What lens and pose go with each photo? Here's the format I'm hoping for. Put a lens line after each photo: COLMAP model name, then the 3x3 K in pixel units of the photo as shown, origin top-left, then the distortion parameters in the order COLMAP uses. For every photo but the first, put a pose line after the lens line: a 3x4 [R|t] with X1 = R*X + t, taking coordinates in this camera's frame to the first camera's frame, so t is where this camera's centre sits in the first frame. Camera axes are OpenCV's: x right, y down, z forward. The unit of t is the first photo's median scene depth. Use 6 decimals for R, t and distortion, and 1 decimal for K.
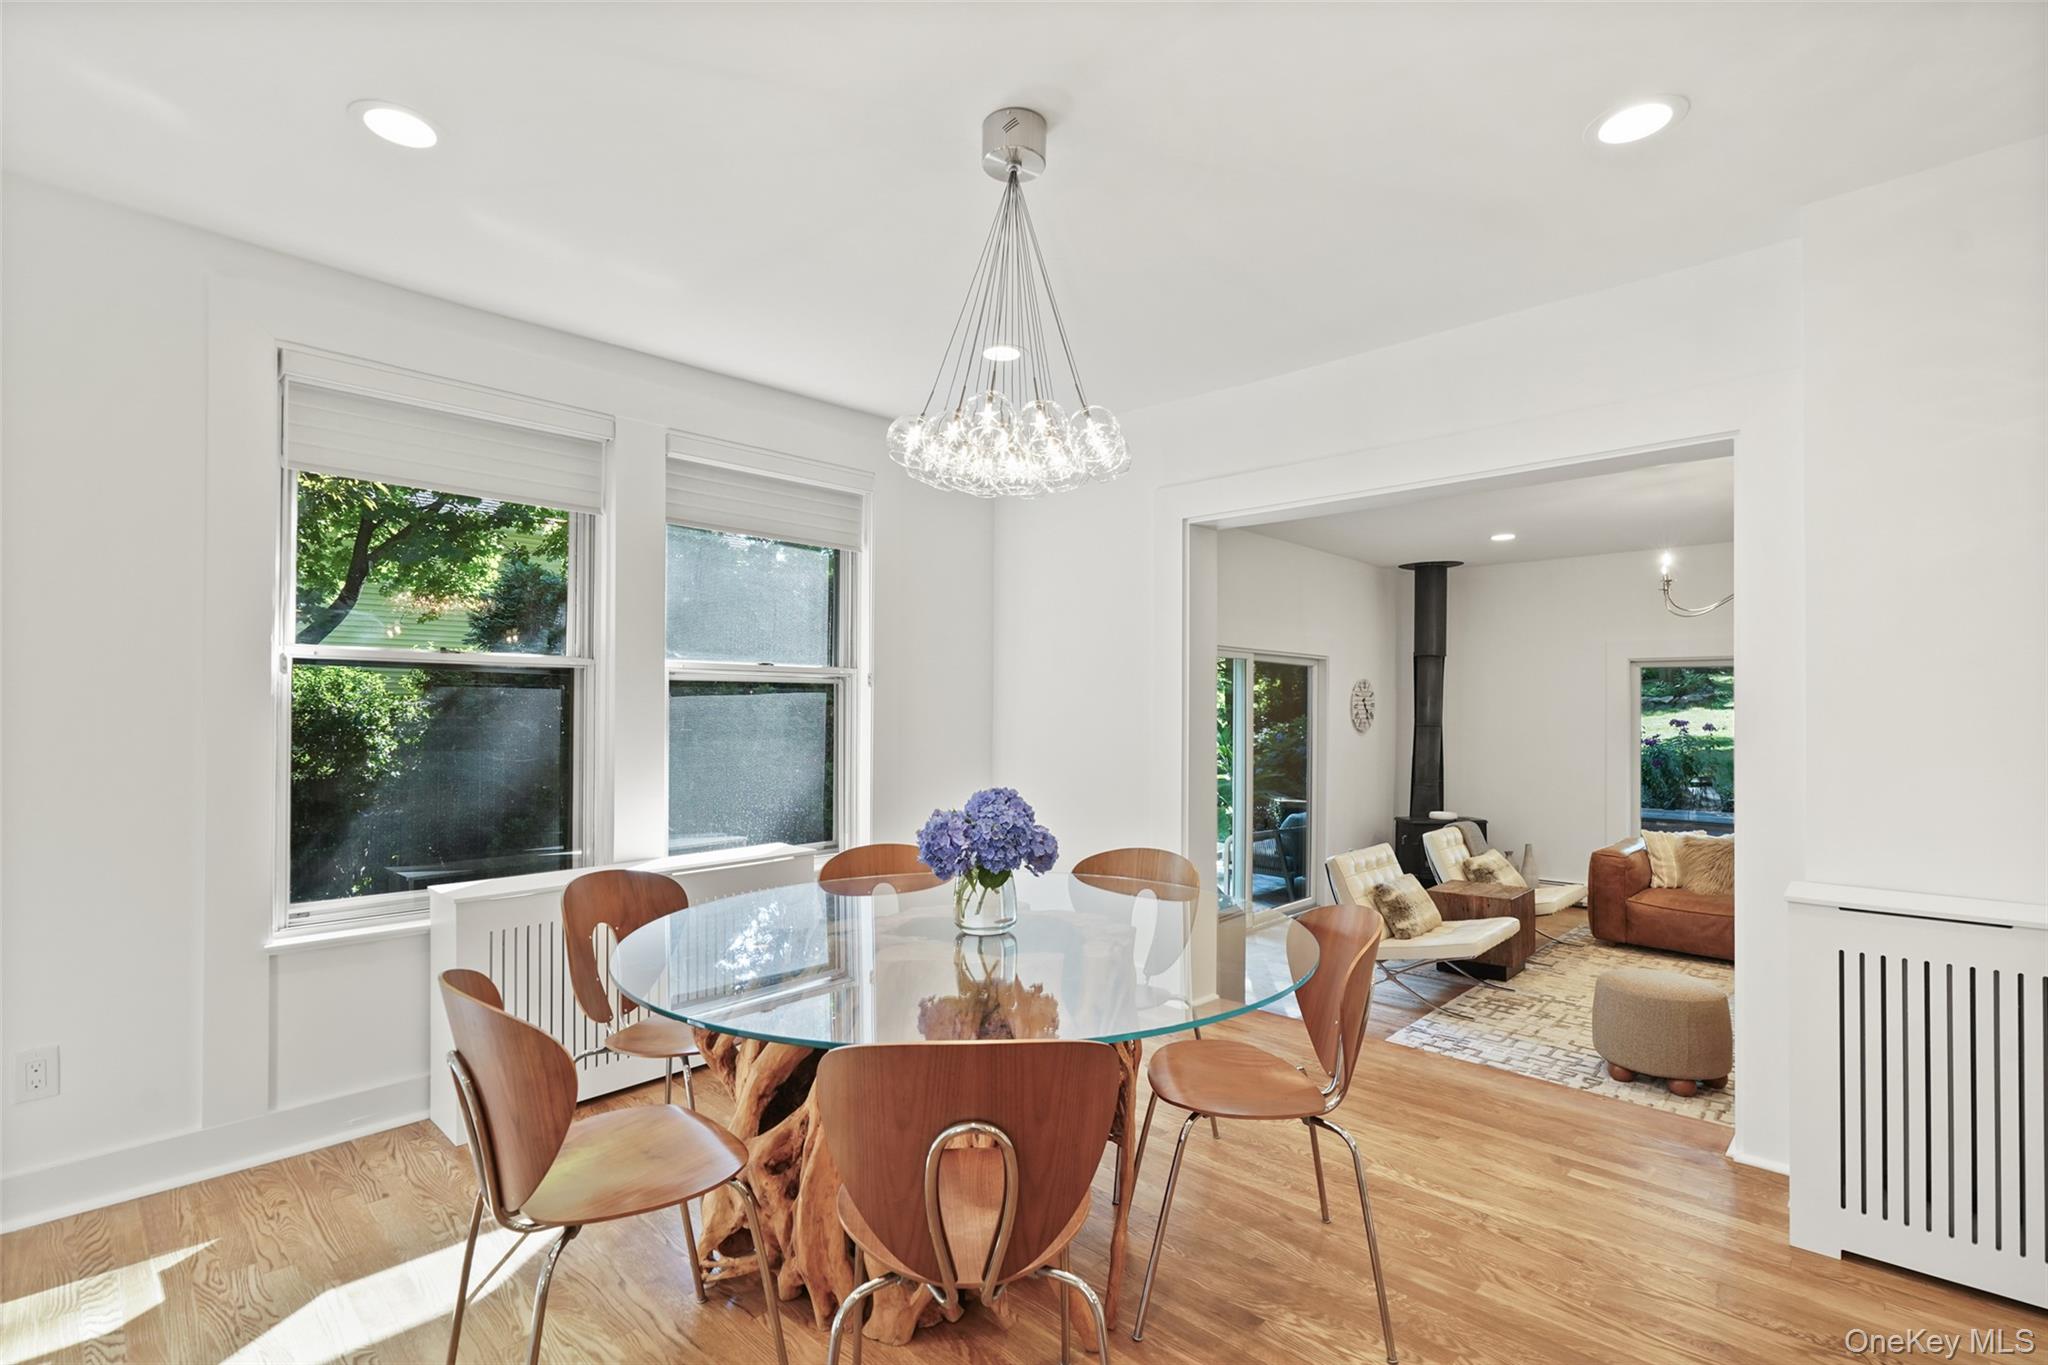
lens RADIAL K [[955.8, 0, 1017.6], [0, 955.8, 691.7], [0, 0, 1]] dist [0.000104, 0.001519]
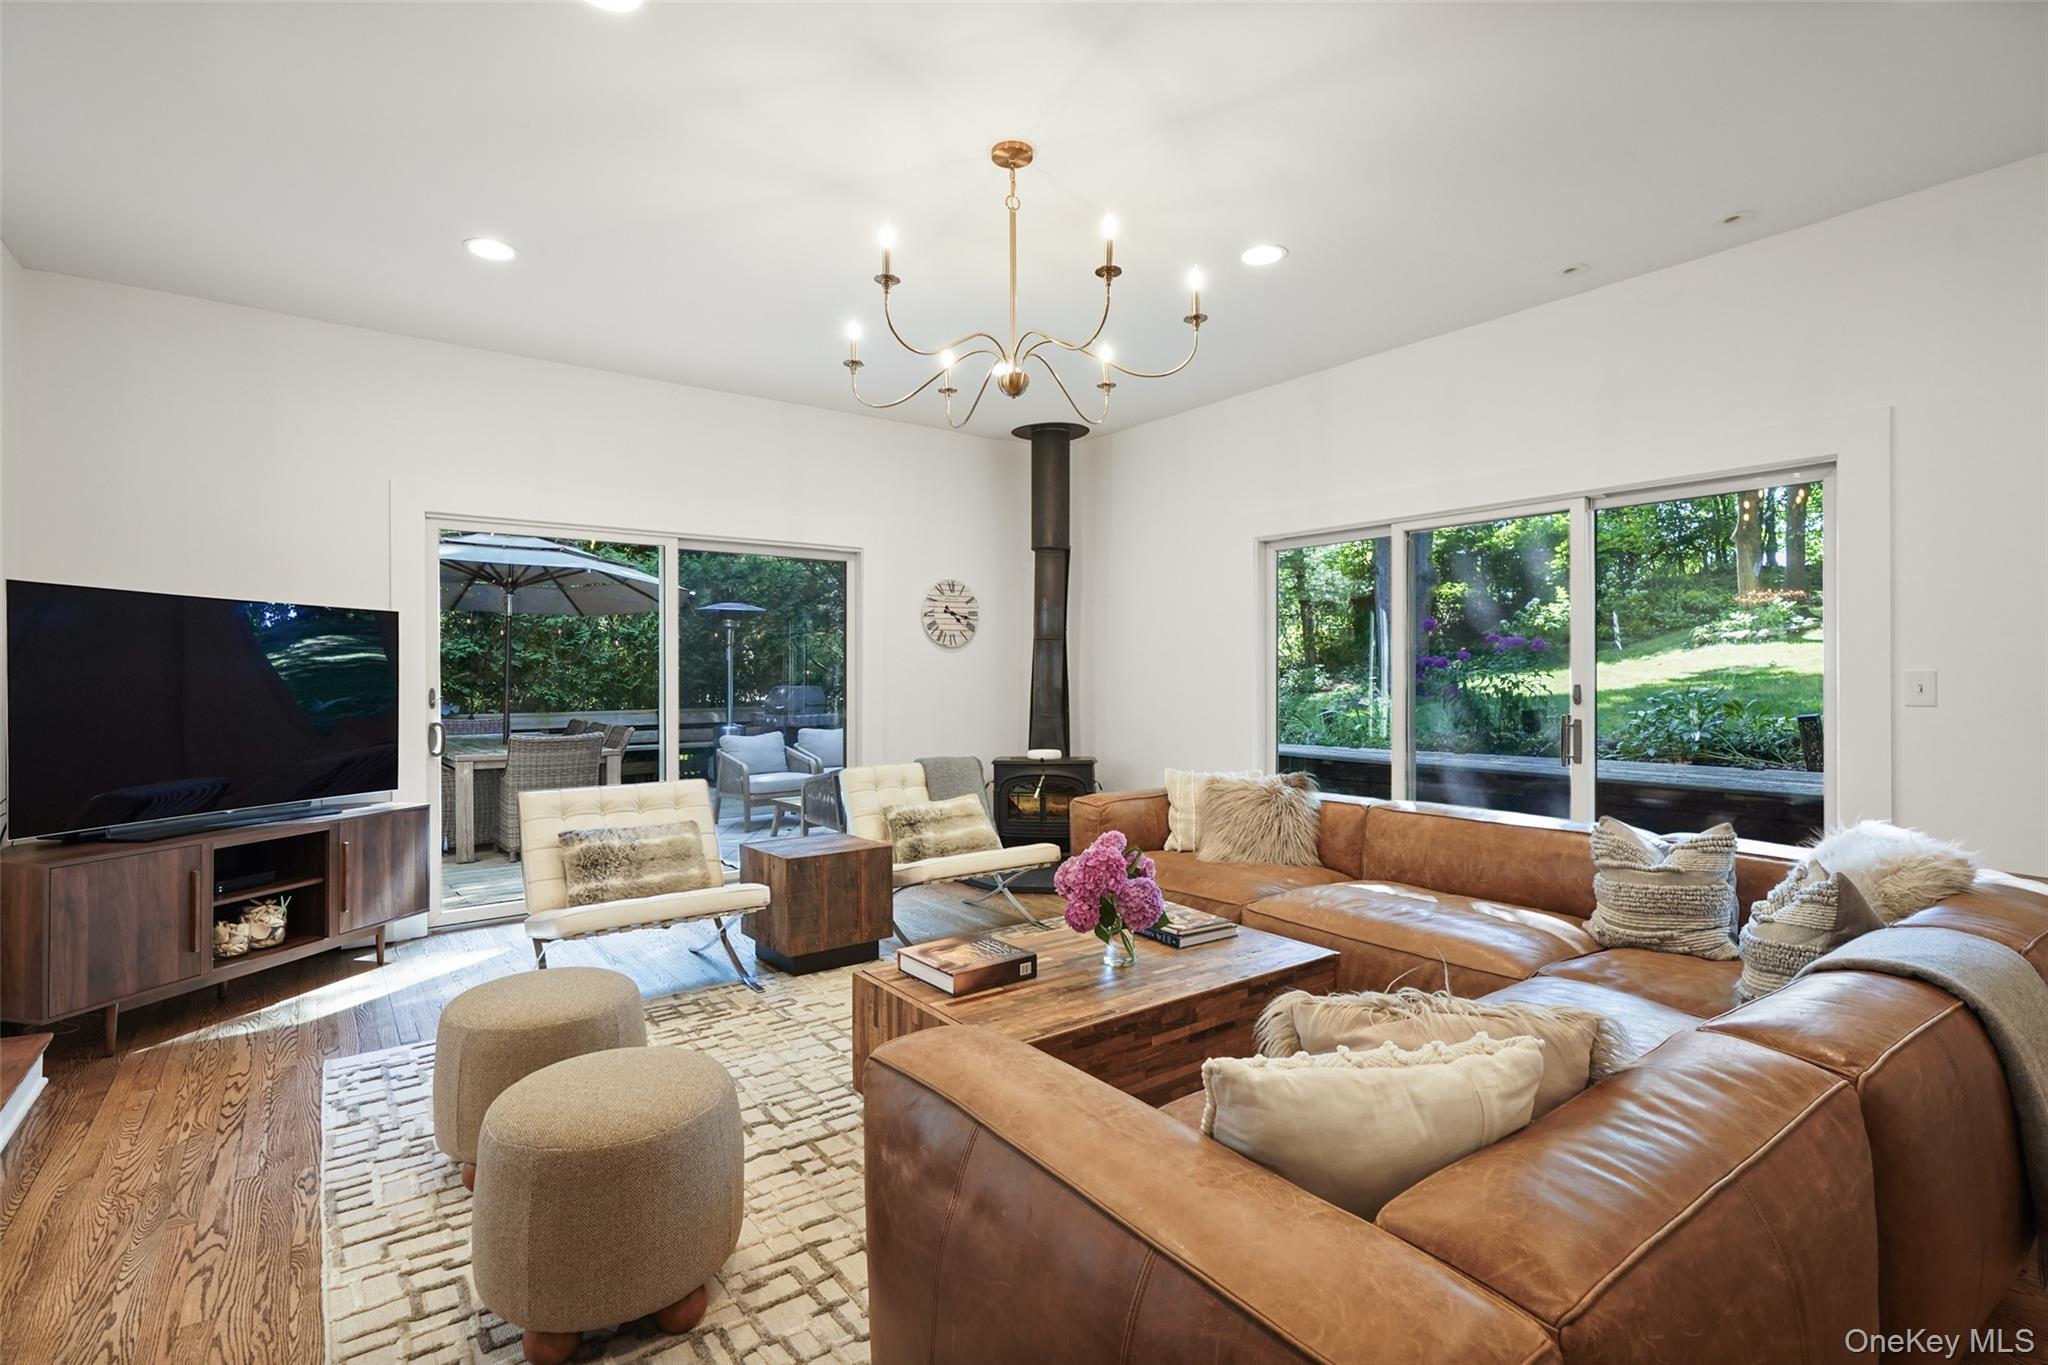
lens RADIAL K [[955.8, 0, 1017.6], [0, 955.8, 691.7], [0, 0, 1]] dist [0.000104, 0.001519]
pose [[0.984807, -0.009891, -0.173370, 0.679906], [0.016011, 0.999296, 0.033937, 0.064860], [0.172912, -0.036198, 0.984272, 0.302563]]
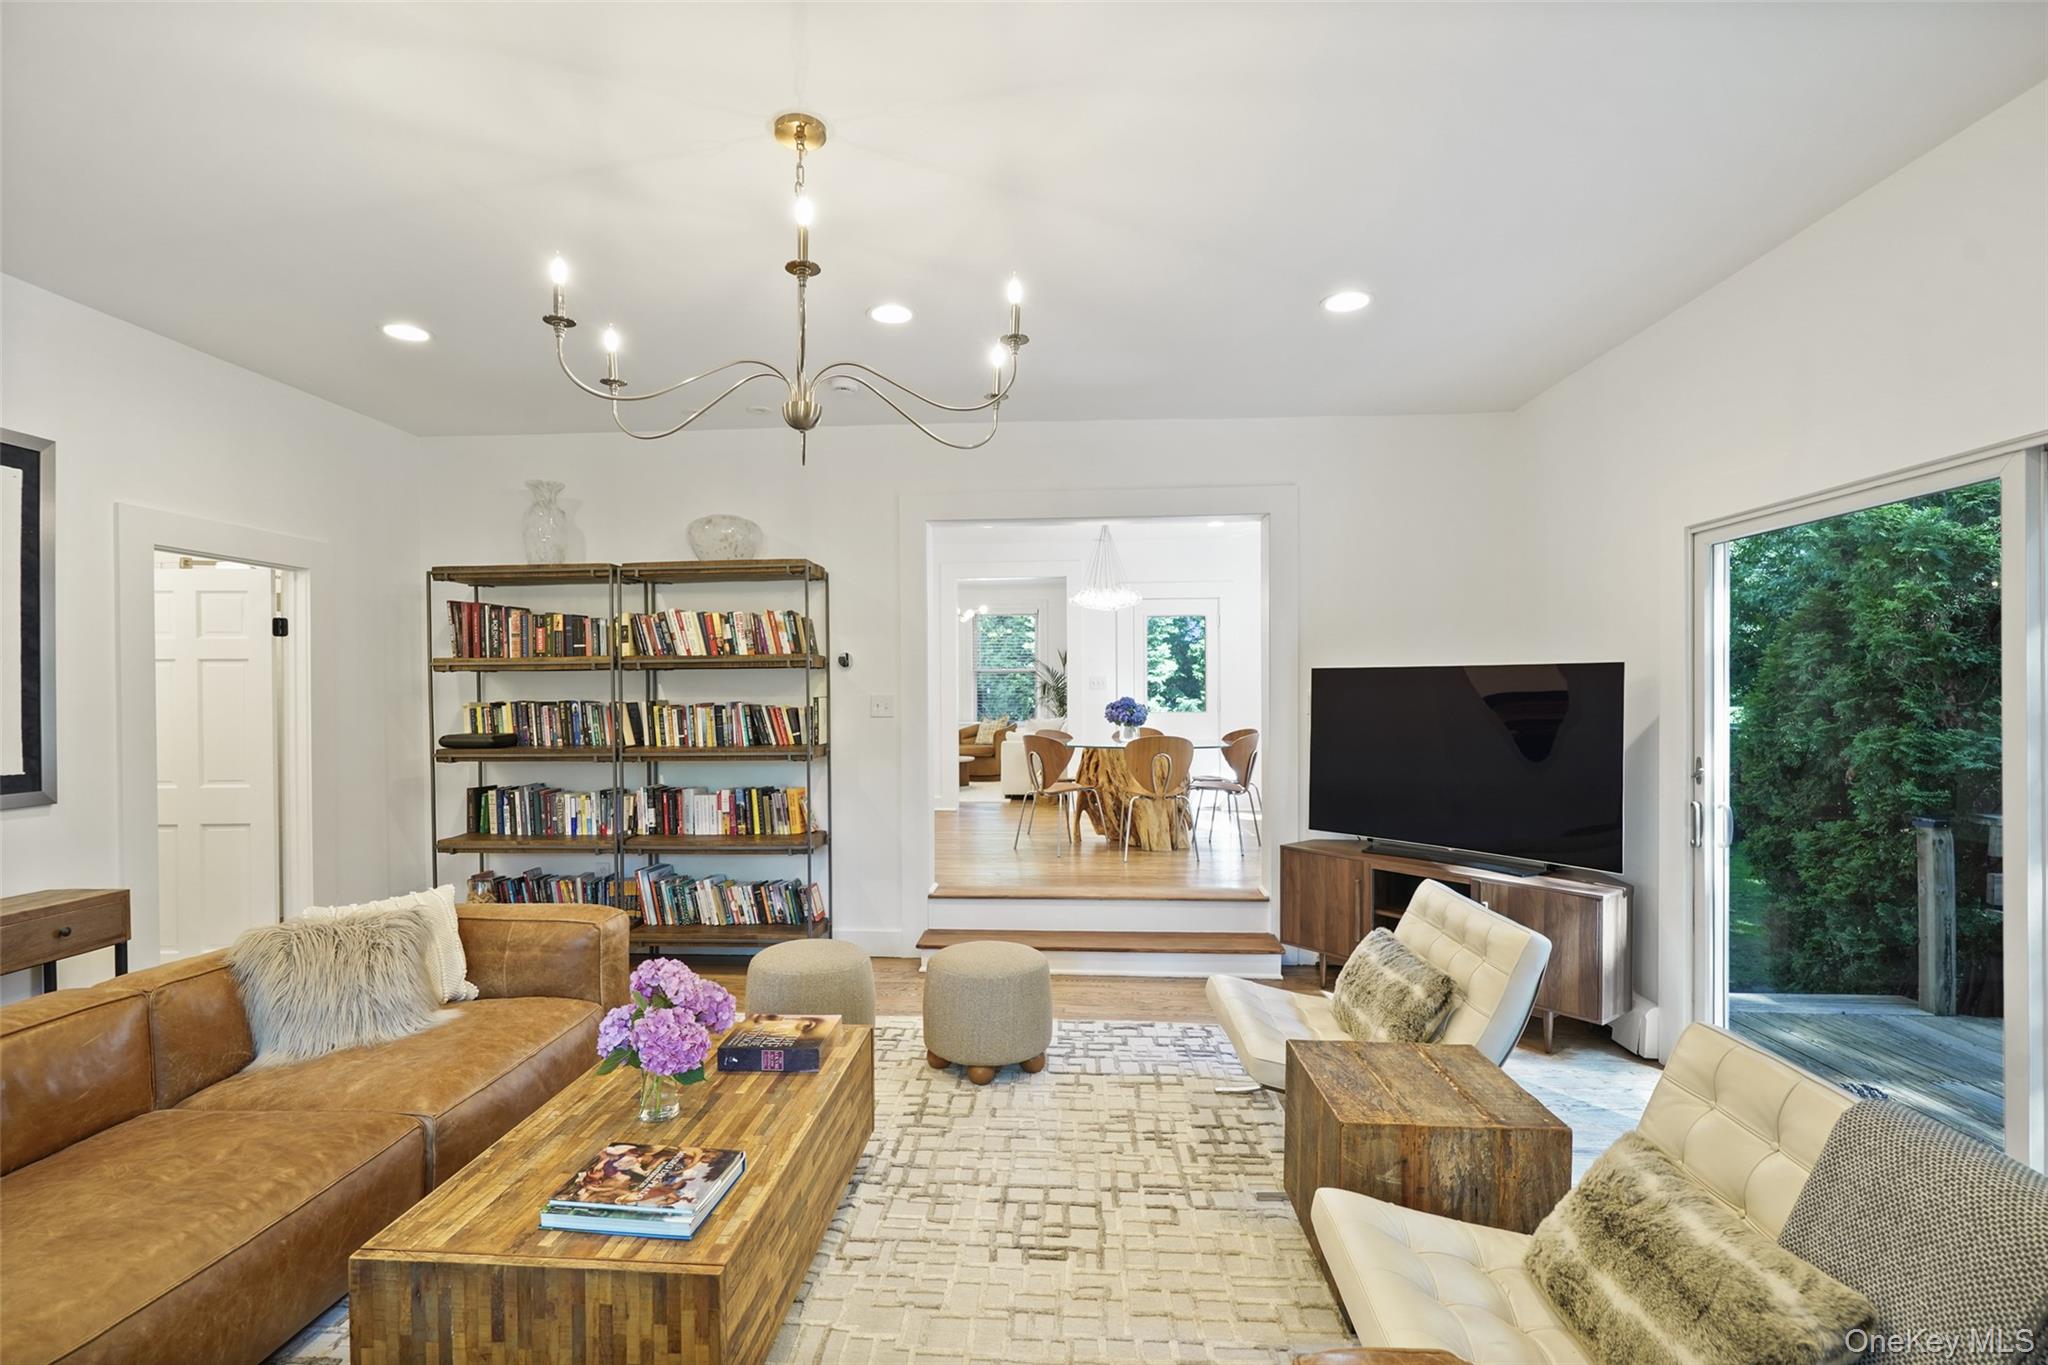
lens RADIAL K [[955.8, 0, 1017.6], [0, 955.8, 691.7], [0, 0, 1]] dist [0.000104, 0.001519]
pose [[-0.768287, -0.006237, -0.640075, 0.777872], [0.000951, 0.999940, -0.010886, 0.043871], [0.640105, -0.008973, -0.768235, 1.084033]]
